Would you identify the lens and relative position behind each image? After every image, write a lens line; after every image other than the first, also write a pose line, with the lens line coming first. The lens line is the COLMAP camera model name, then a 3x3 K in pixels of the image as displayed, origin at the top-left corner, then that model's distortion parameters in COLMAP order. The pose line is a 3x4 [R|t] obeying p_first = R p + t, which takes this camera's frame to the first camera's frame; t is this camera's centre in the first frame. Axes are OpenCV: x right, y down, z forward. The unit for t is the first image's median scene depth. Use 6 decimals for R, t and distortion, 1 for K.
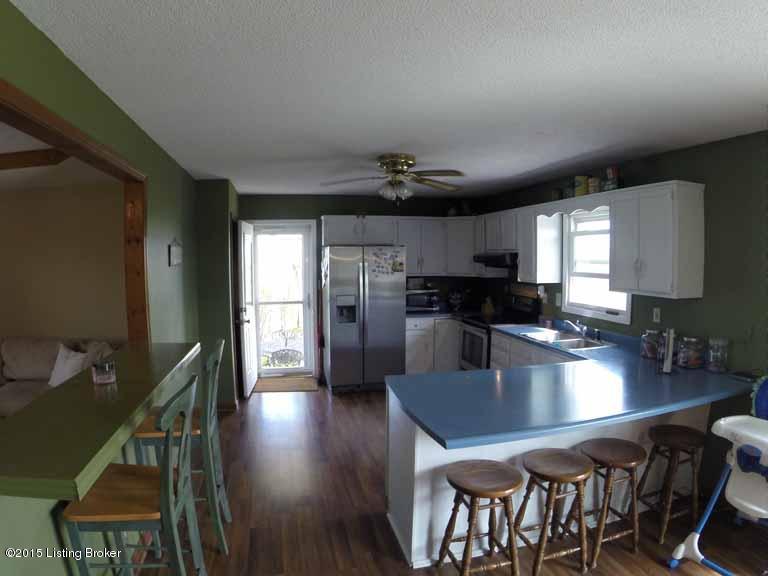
lens RADIAL K [[450.2, 0, 374.0], [0, 450.2, 295.9], [0, 0, 1]] dist [-0.238436, 0.060280]
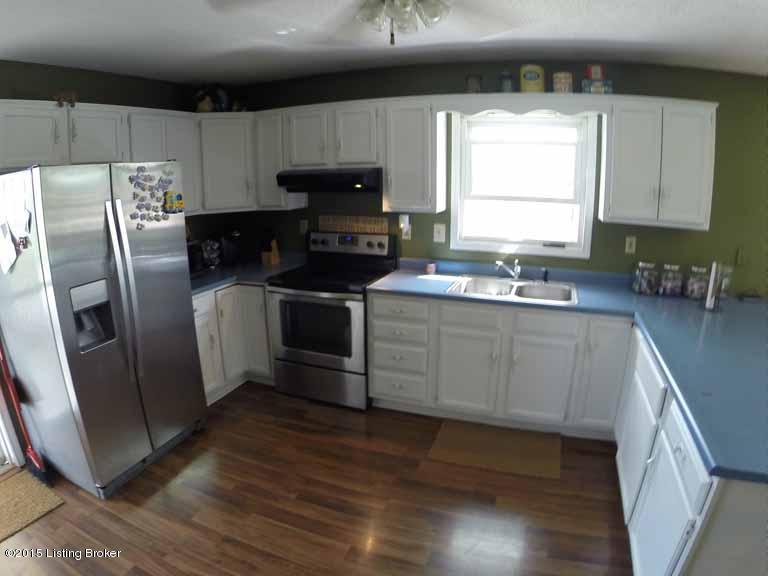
lens RADIAL K [[450.2, 0, 374.0], [0, 450.2, 295.9], [0, 0, 1]] dist [-0.238436, 0.060280]
pose [[0.555171, -0.218563, 0.802506, -0.217438], [0.080164, 0.974425, 0.209928, -0.046504], [-0.827864, -0.052214, 0.558493, 0.569328]]
